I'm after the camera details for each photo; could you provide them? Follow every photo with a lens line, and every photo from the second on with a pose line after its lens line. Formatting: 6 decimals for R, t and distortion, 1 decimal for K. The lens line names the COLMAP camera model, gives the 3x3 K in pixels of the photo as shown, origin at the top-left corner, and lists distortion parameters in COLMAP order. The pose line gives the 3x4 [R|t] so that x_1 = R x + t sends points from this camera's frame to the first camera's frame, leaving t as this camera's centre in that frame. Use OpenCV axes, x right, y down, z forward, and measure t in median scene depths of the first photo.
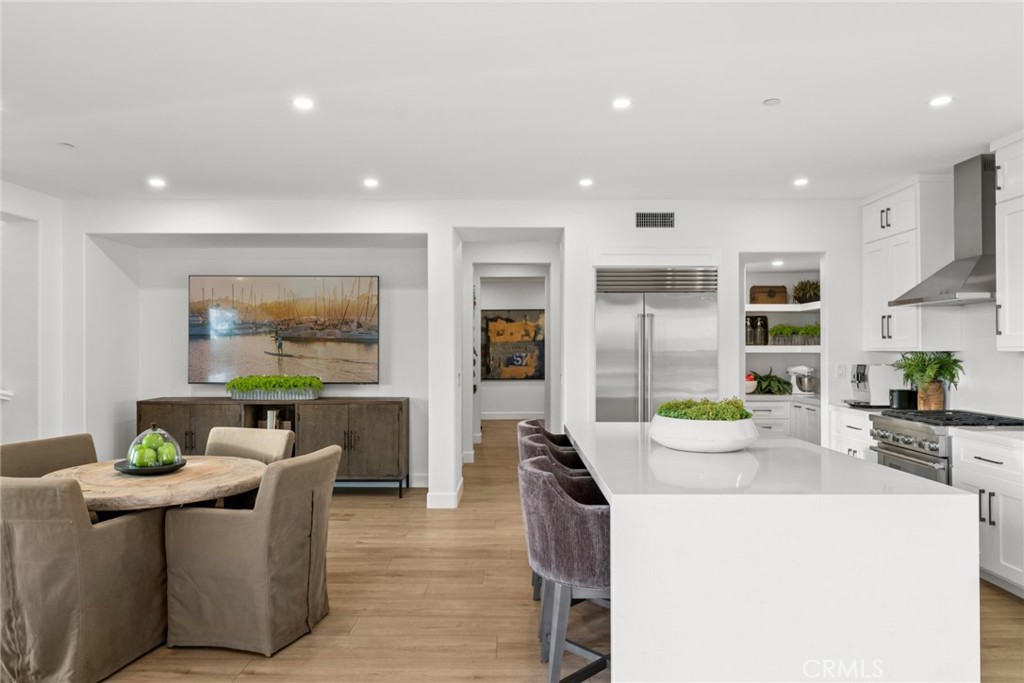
lens RADIAL K [[634.9, 0, 512.0], [0, 634.9, 341.5], [0, 0, 1]] dist [-0.000453, 0.000730]
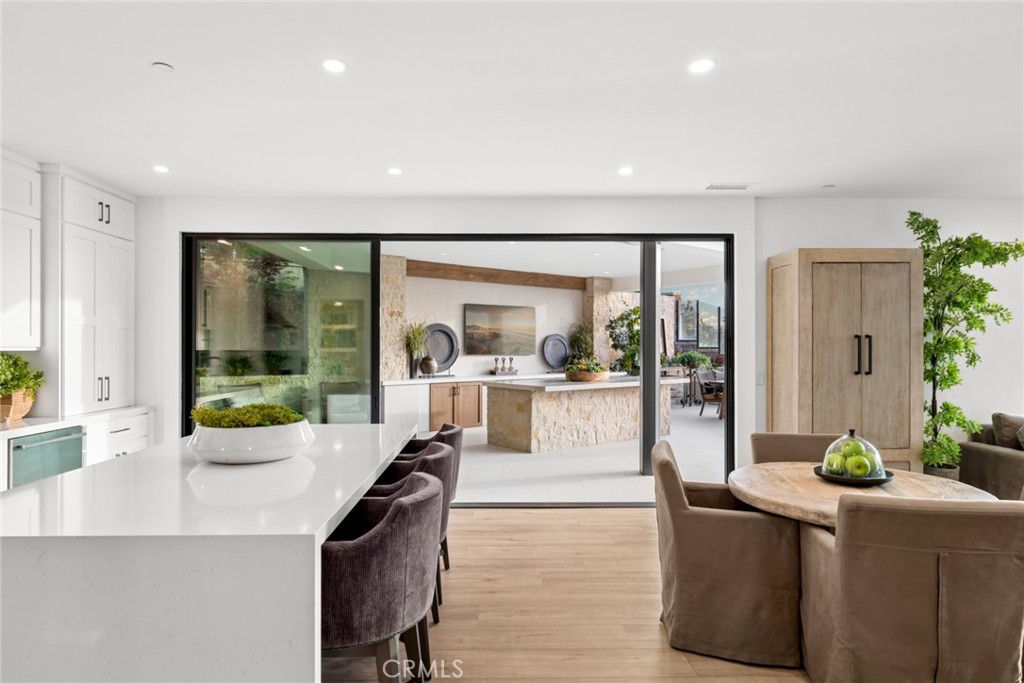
lens RADIAL K [[558.1, 0, 497.1], [0, 558.1, 345.8], [0, 0, 1]] dist [0.000244, 0.000438]
pose [[-0.999763, 0.000212, -0.021763, -0.020601], [0.000505, 0.999910, -0.013439, 0.012322], [0.021758, -0.013447, -0.999673, 1.148793]]
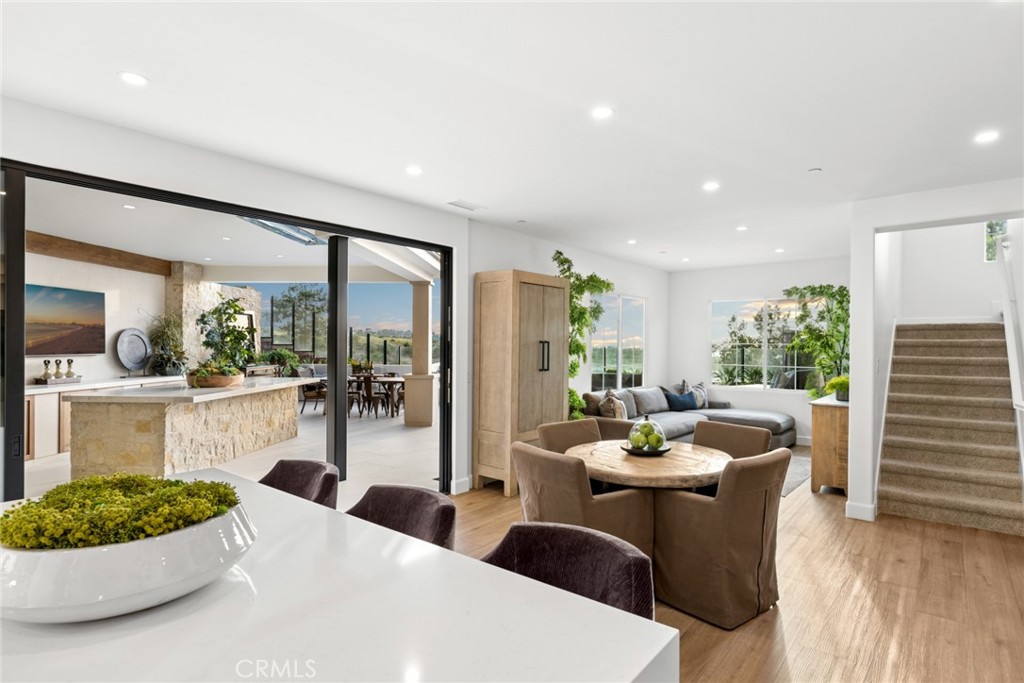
lens RADIAL K [[536.5, 0, 516.9], [0, 536.5, 344.4], [0, 0, 1]] dist [-0.000671, -0.000172]
pose [[-0.618386, -0.002898, -0.785869, 0.274503], [0.001549, 0.999987, -0.004906, -0.003047], [0.785873, -0.004251, -0.618374, 0.930560]]
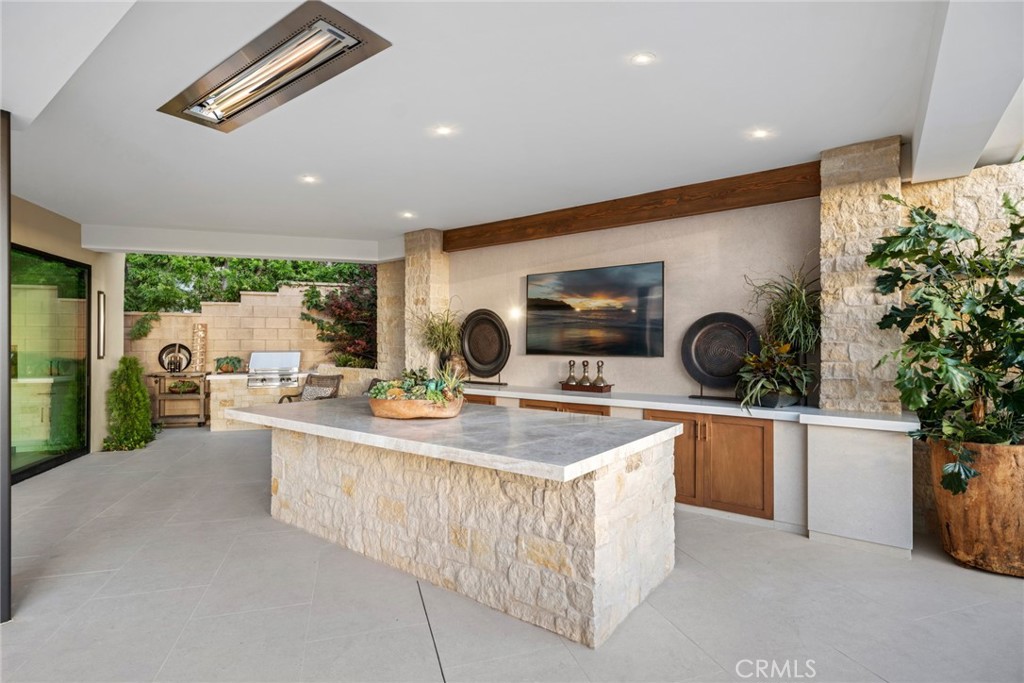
lens RADIAL K [[509.9, 0, 513.6], [0, 509.9, 340.4], [0, 0, 1]] dist [0.003519, 0.000313]
pose [[-0.308552, 0.001879, 0.951206, -1.048135], [-0.008575, 0.999952, -0.004757, -0.008041], [-0.951169, -0.009624, -0.308521, -0.427746]]
